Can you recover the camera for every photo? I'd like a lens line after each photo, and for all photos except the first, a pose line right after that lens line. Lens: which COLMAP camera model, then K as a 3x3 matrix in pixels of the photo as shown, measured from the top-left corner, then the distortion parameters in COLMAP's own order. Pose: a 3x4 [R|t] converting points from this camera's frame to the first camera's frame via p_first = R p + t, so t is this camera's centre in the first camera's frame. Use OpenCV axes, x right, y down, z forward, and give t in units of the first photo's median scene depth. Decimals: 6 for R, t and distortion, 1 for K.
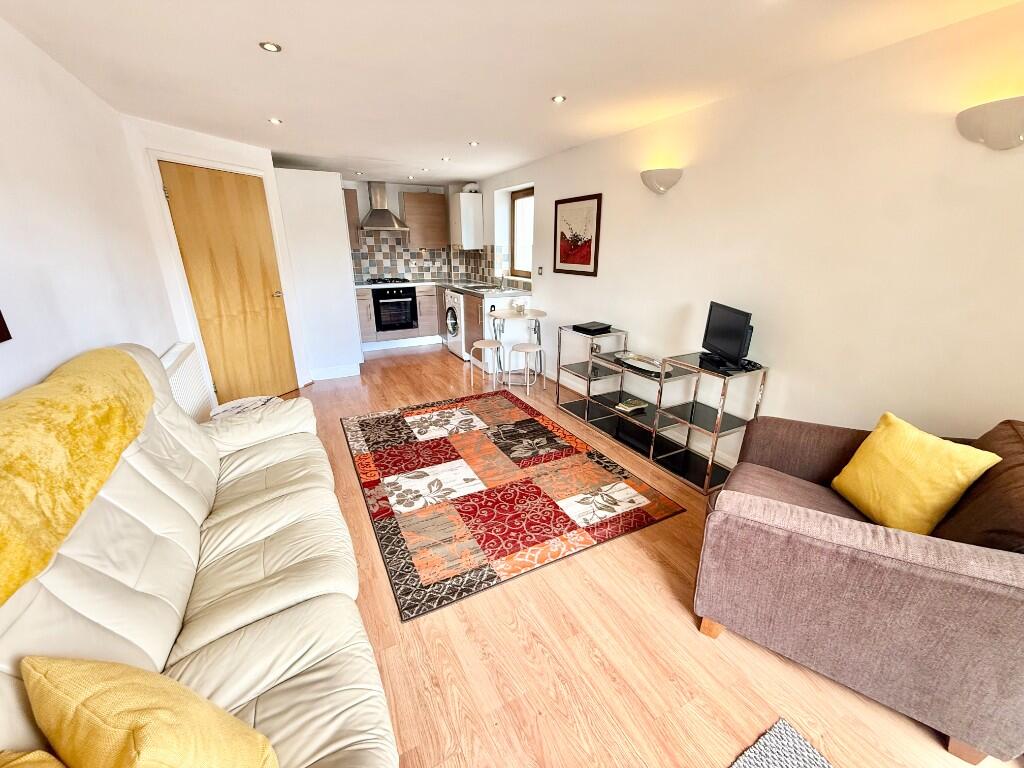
lens RADIAL K [[409.0, 0, 513.8], [0, 409.0, 381.5], [0, 0, 1]] dist [-0.009496, 0.000086]
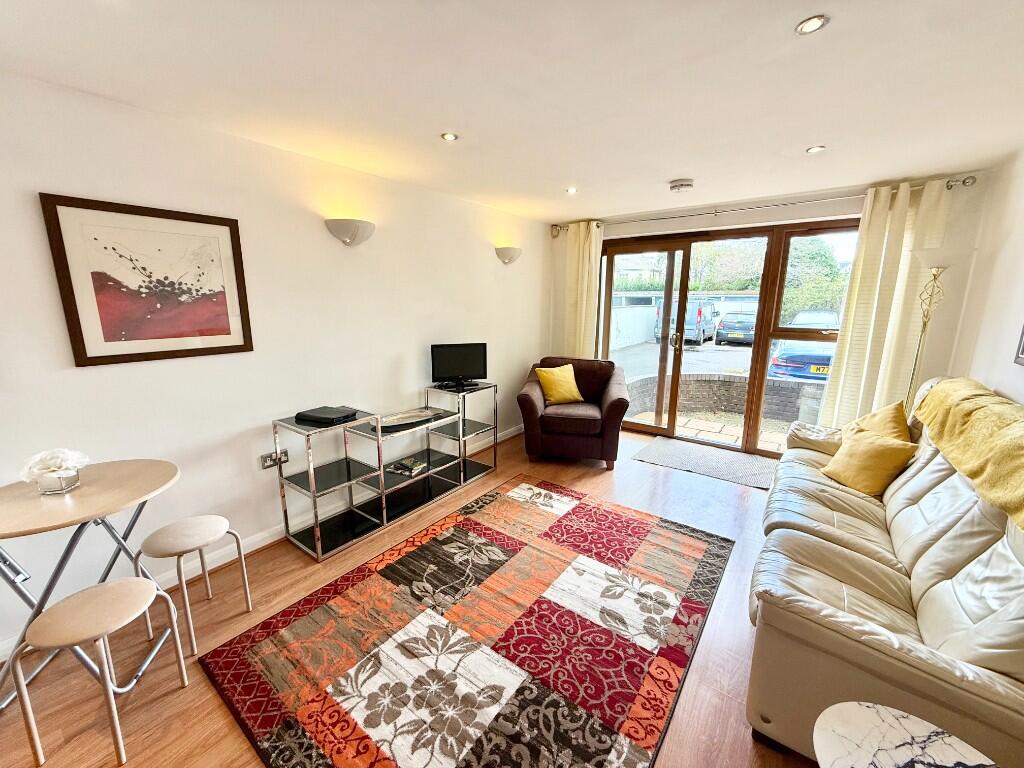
lens RADIAL K [[409.0, 0, 506.7], [0, 409.0, 381.3], [0, 0, 1]] dist [-0.009496, 0.000086]
pose [[-0.424005, -0.182702, 0.887040, -0.493947], [0.284021, 0.903206, 0.321794, -0.292475], [-0.859972, 0.388380, -0.331073, 0.858825]]
